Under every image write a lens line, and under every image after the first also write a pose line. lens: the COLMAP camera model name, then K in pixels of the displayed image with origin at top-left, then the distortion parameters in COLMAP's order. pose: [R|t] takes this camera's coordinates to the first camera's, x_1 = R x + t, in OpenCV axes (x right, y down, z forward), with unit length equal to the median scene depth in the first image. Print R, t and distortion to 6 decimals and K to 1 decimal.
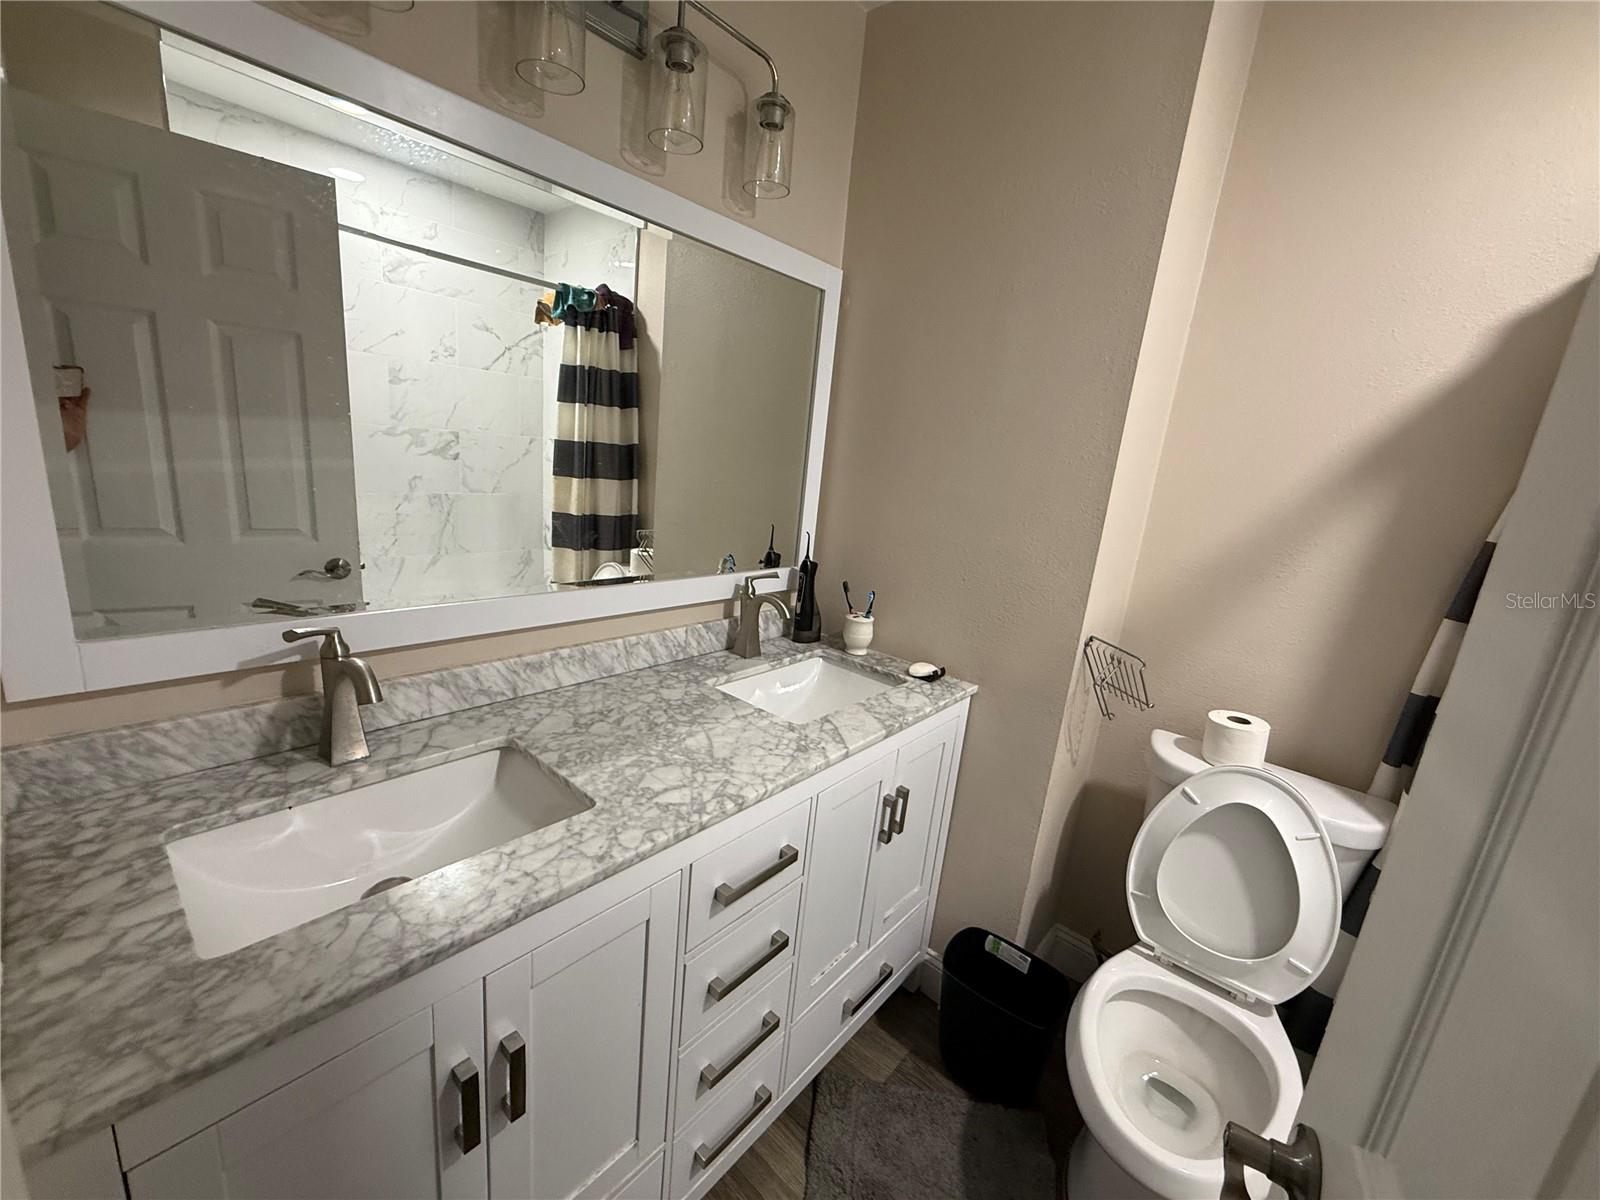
lens RADIAL K [[636.9, 0, 796.3], [0, 636.9, 603.4], [0, 0, 1]] dist [0.000277, -0.000290]
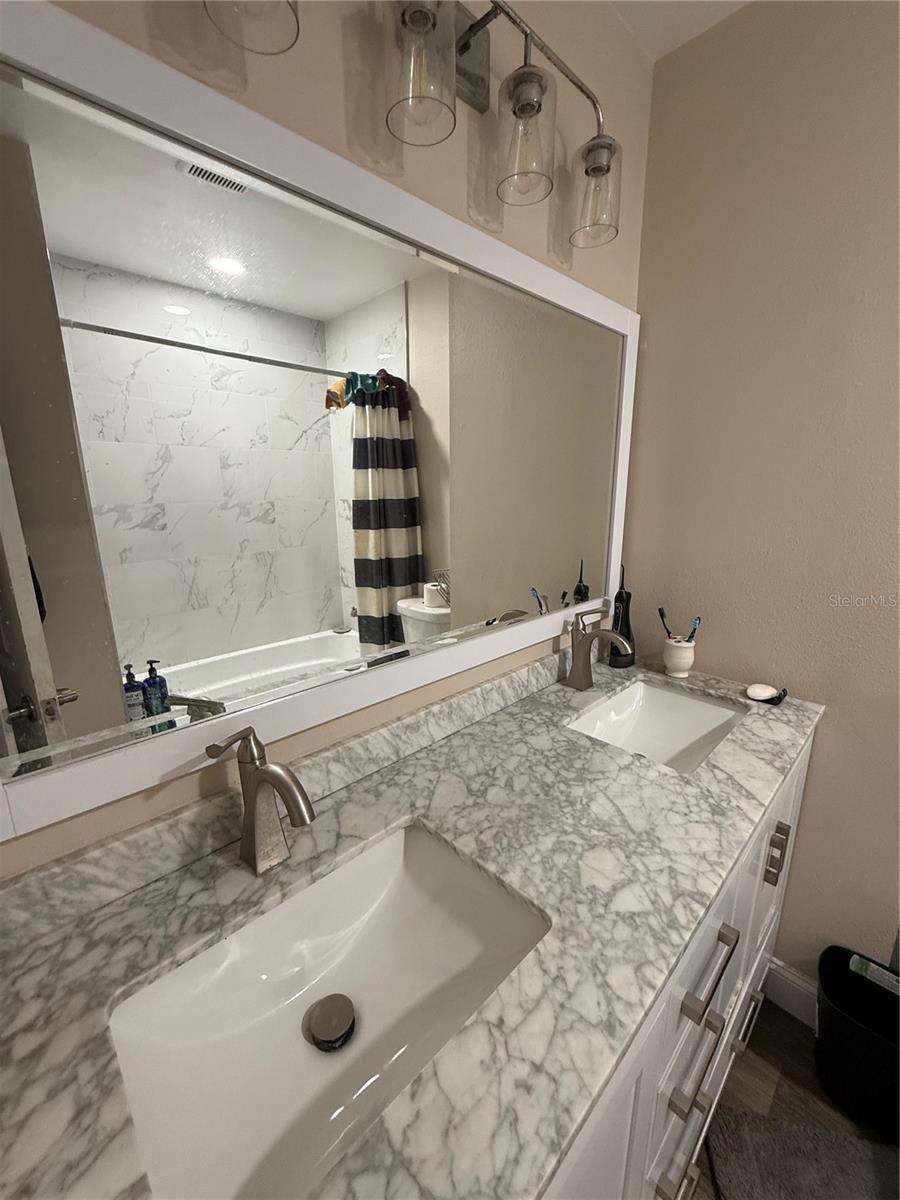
lens RADIAL K [[477.7, 0, 450.0], [0, 477.7, 600.0], [0, 0, 1]] dist [0.000277, -0.000290]
pose [[0.991410, -0.078852, -0.104347, -0.243729], [0.077925, 0.996875, -0.012939, -0.085274], [0.105041, 0.004697, 0.994457, 0.233106]]
